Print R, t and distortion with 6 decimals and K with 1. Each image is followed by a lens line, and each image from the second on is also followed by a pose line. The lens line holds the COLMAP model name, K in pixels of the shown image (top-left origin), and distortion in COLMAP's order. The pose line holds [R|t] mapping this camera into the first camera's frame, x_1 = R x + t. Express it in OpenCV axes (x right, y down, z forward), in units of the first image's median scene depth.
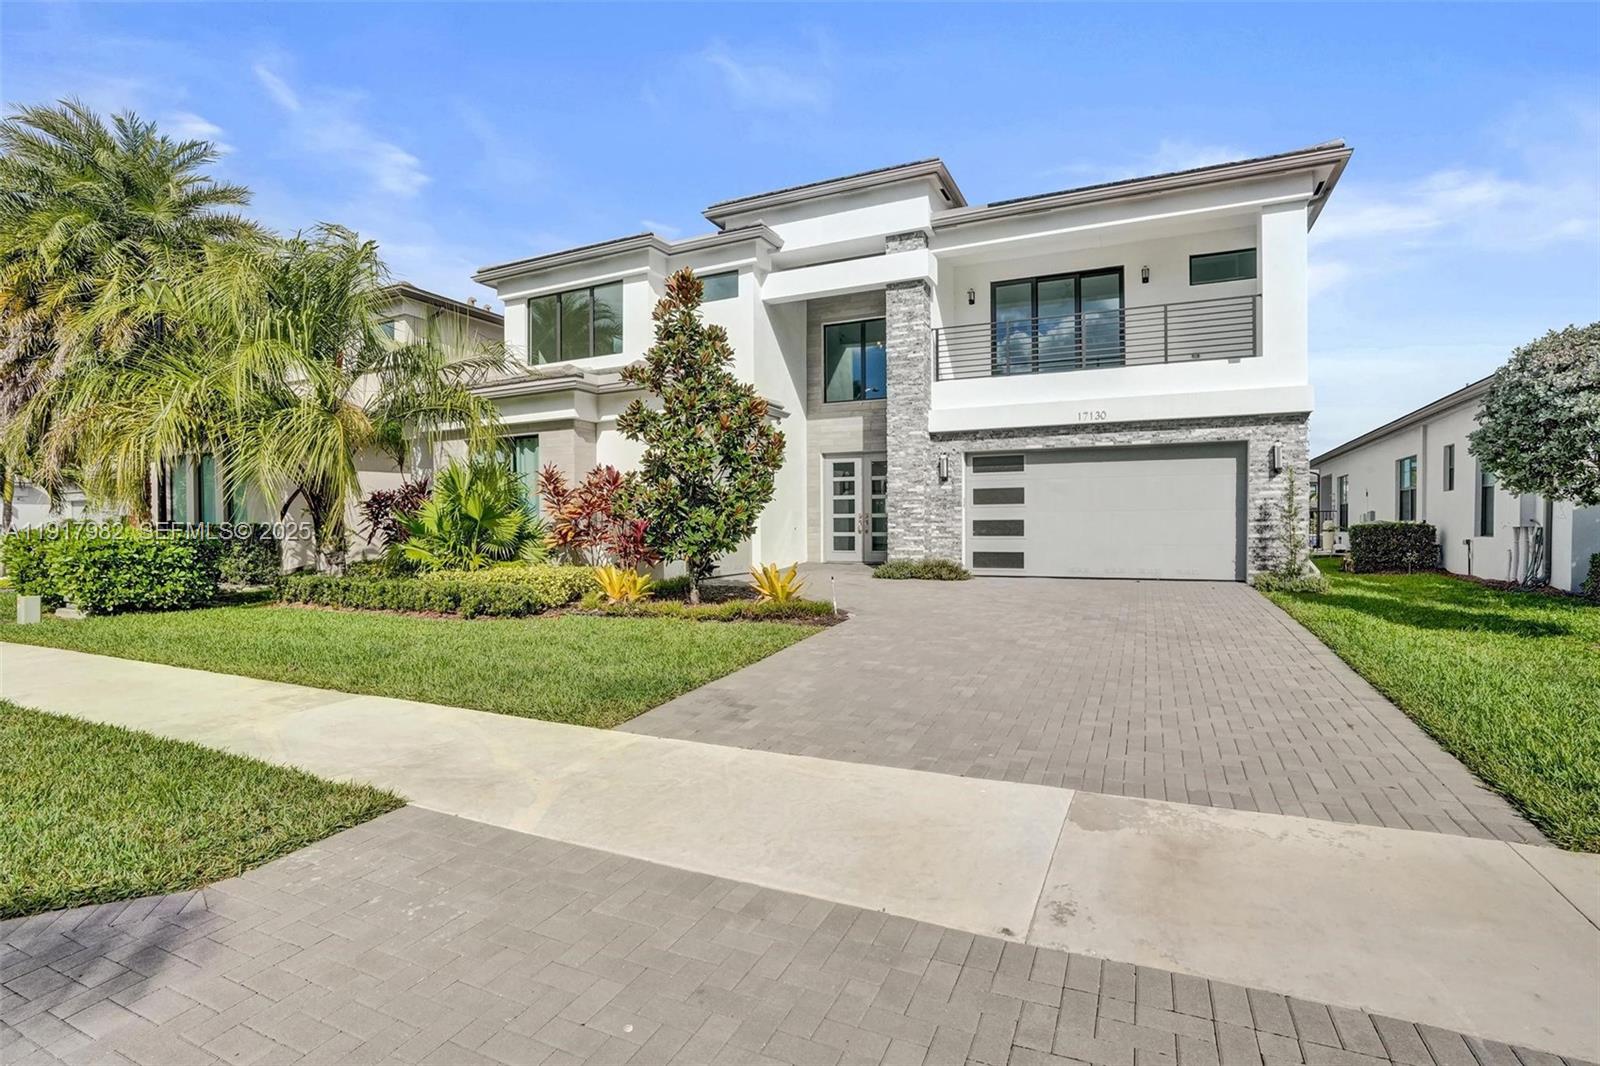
lens RADIAL K [[712.5, 0, 838.2], [0, 712.5, 536.1], [0, 0, 1]] dist [-0.030355, 0.000150]
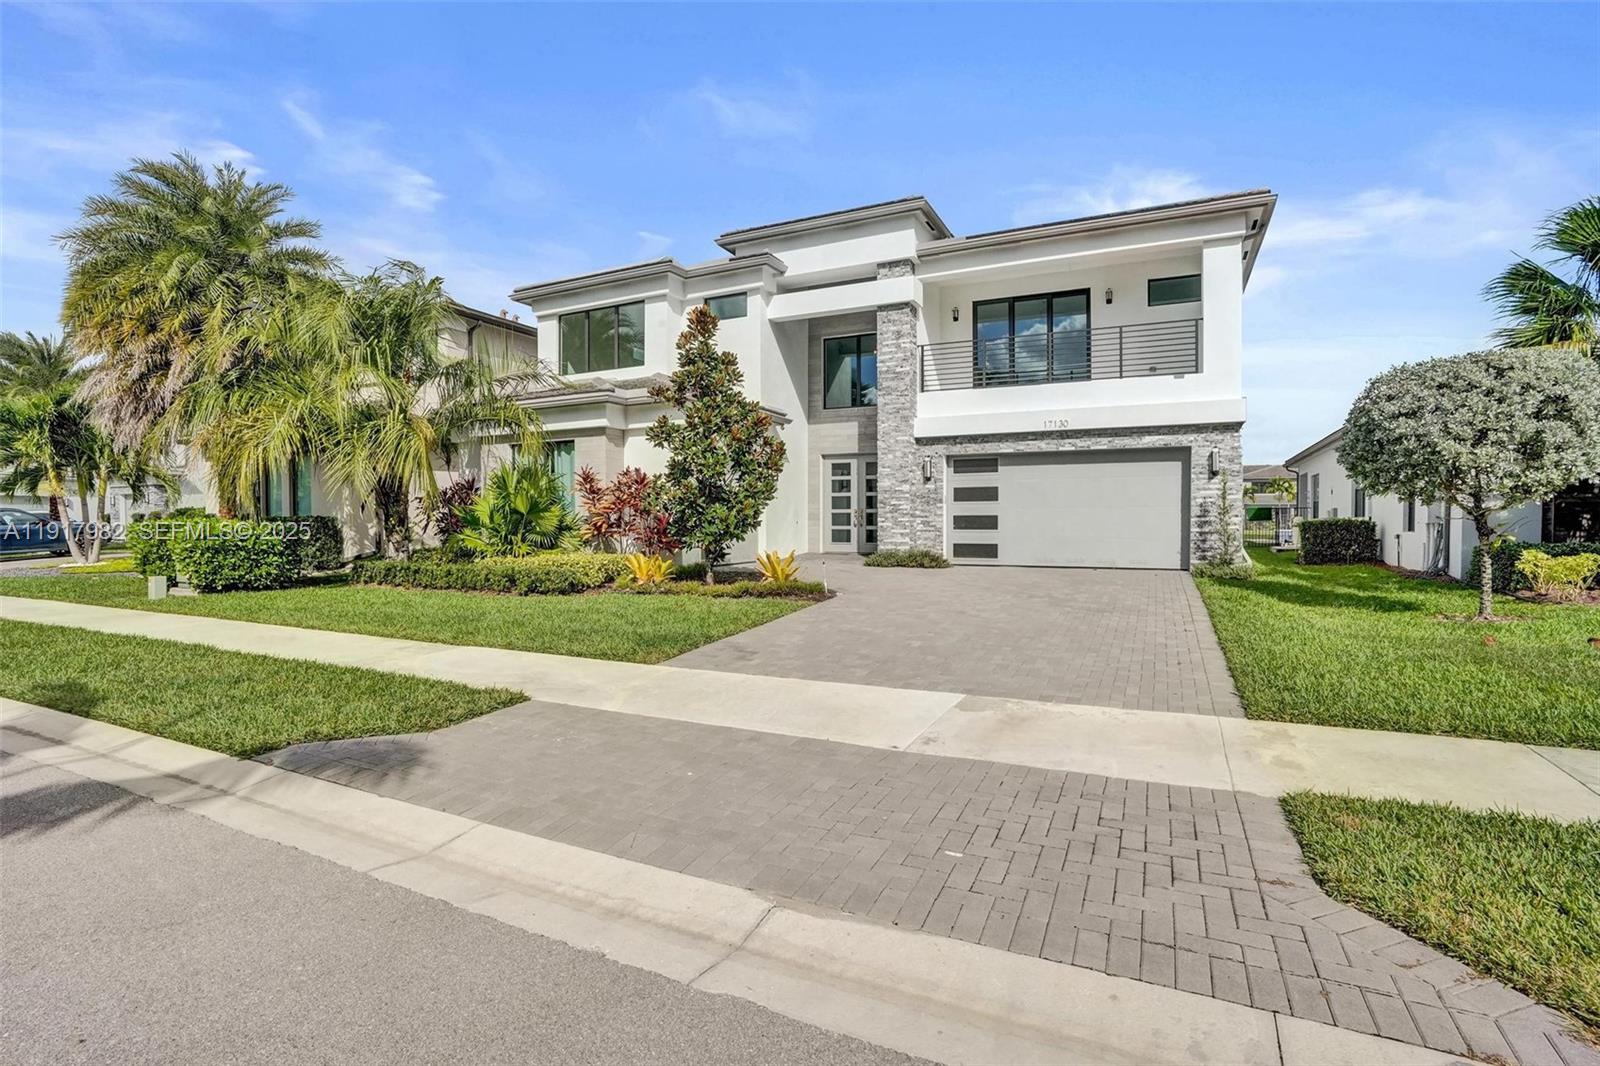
lens RADIAL K [[734.4, 0, 815.8], [0, 734.4, 534.5], [0, 0, 1]] dist [-0.044462, 0.000099]
pose [[0.998990, 0.004527, -0.044696, 0.024252], [-0.004288, 0.999976, 0.005447, 0.002743], [0.044720, -0.005250, 0.998986, -0.173925]]
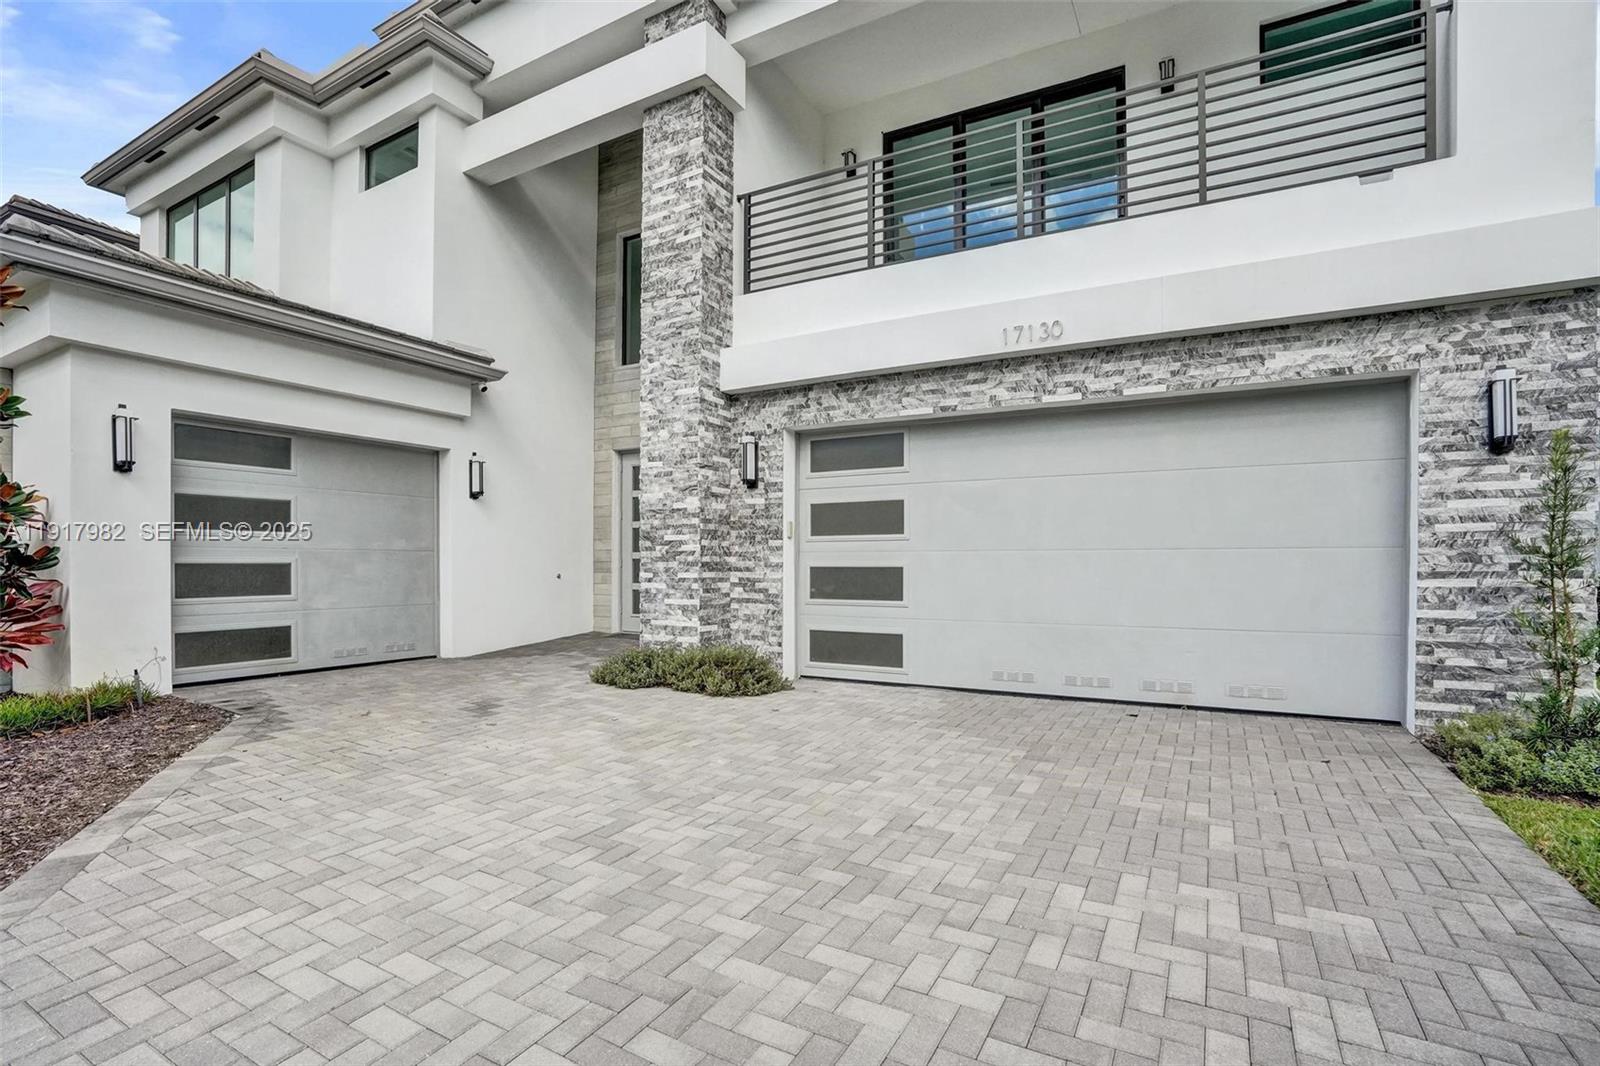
lens RADIAL K [[755.3, 0, 803.9], [0, 755.3, 567.8], [0, 0, 1]] dist [-0.072949, 0.028103]
pose [[0.994690, 0.006292, -0.102720, 0.244906], [-0.006984, 0.999955, -0.006371, -0.018393], [0.102676, 0.007055, 0.994690, 0.485151]]
